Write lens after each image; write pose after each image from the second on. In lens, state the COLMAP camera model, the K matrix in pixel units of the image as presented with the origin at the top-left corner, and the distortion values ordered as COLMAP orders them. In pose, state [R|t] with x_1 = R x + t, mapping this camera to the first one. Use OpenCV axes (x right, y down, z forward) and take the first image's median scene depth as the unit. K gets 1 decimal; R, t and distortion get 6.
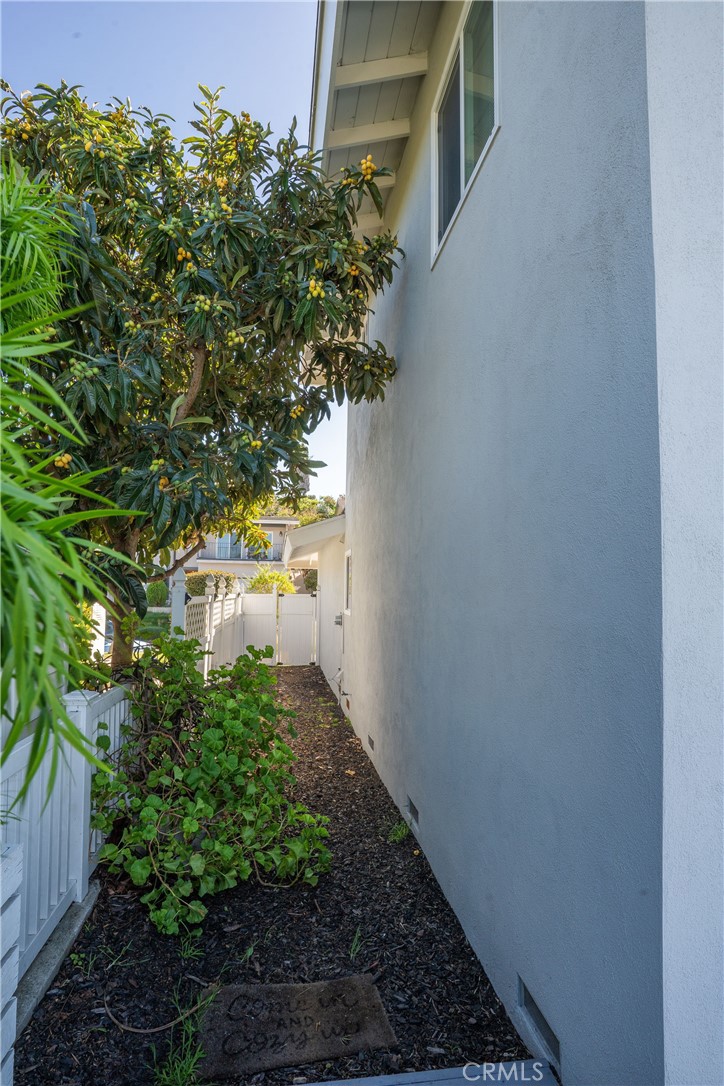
lens RADIAL K [[538.0, 0, 362.0], [0, 538.0, 543.0], [0, 0, 1]] dist [-0.072641, 0.035899]
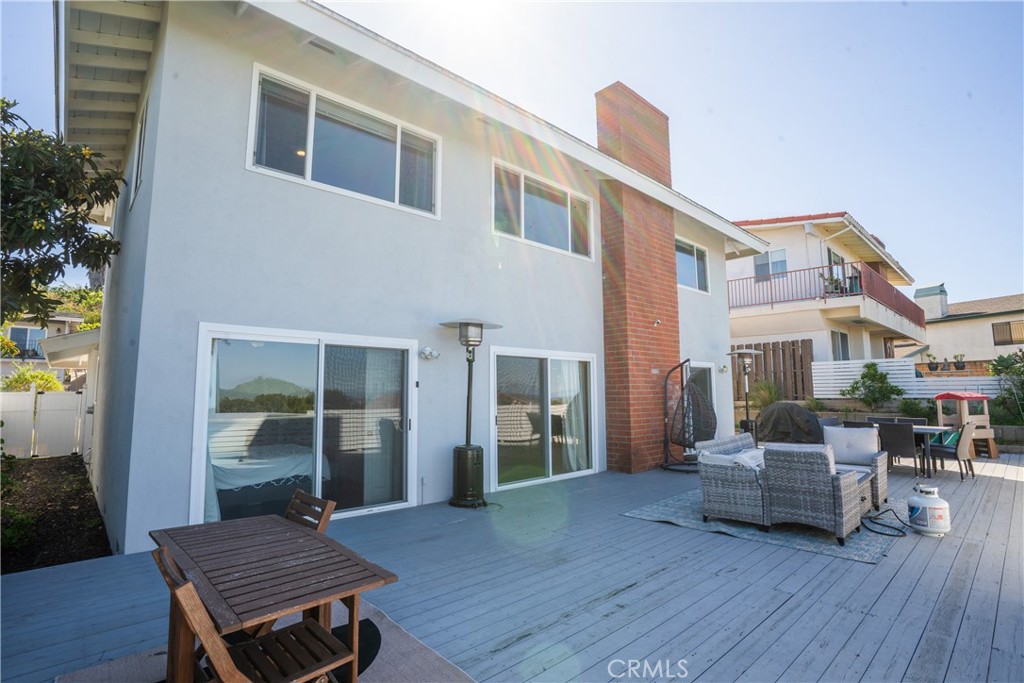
lens RADIAL K [[507.3, 0, 509.2], [0, 507.3, 338.5], [0, 0, 1]] dist [-0.072641, 0.035899]
pose [[0.836594, 0.046944, 0.545808, 0.251463], [-0.038174, 0.998895, -0.027401, -0.056866], [-0.546492, 0.002087, 0.837462, -0.902506]]
